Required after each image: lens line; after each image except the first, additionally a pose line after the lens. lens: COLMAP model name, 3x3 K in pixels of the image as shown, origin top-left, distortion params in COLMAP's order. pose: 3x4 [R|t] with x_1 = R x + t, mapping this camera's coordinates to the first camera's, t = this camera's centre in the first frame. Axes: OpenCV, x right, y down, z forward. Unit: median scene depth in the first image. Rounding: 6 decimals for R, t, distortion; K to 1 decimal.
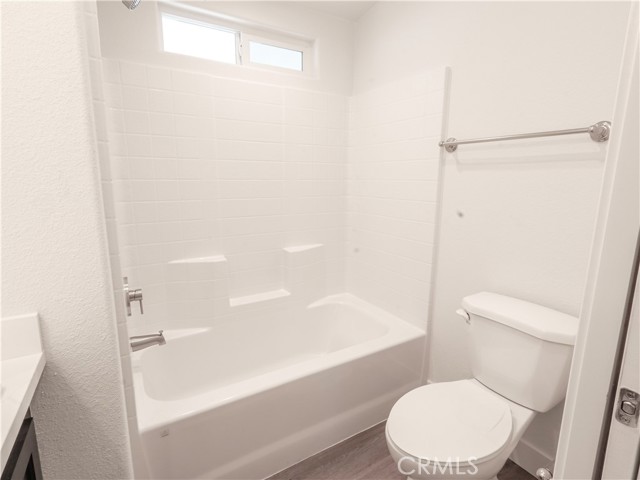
lens RADIAL K [[333.6, 0, 323.1], [0, 333.6, 242.6], [0, 0, 1]] dist [-0.000904, 0.002020]
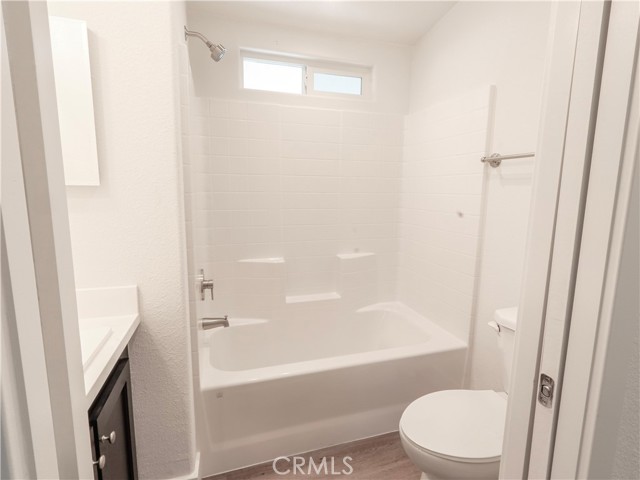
lens RADIAL K [[333.6, 0, 322.3], [0, 333.6, 243.8], [0, 0, 1]] dist [-0.000904, 0.002020]
pose [[0.970023, 0.042766, -0.239222, 0.131372], [-0.050607, 0.998361, -0.026728, 0.016645], [0.237687, 0.038033, 0.970597, -0.107437]]
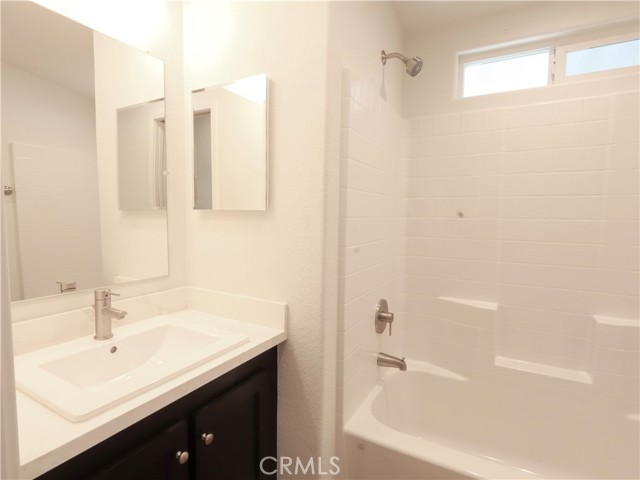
lens RADIAL K [[333.6, 0, 324.5], [0, 333.6, 241.5], [0, 0, 1]] dist [-0.000904, 0.002020]
pose [[0.497221, 0.073252, -0.864526, 0.274056], [-0.172137, 0.984950, -0.015547, -0.038501], [0.850377, 0.156548, 0.502347, 0.186162]]
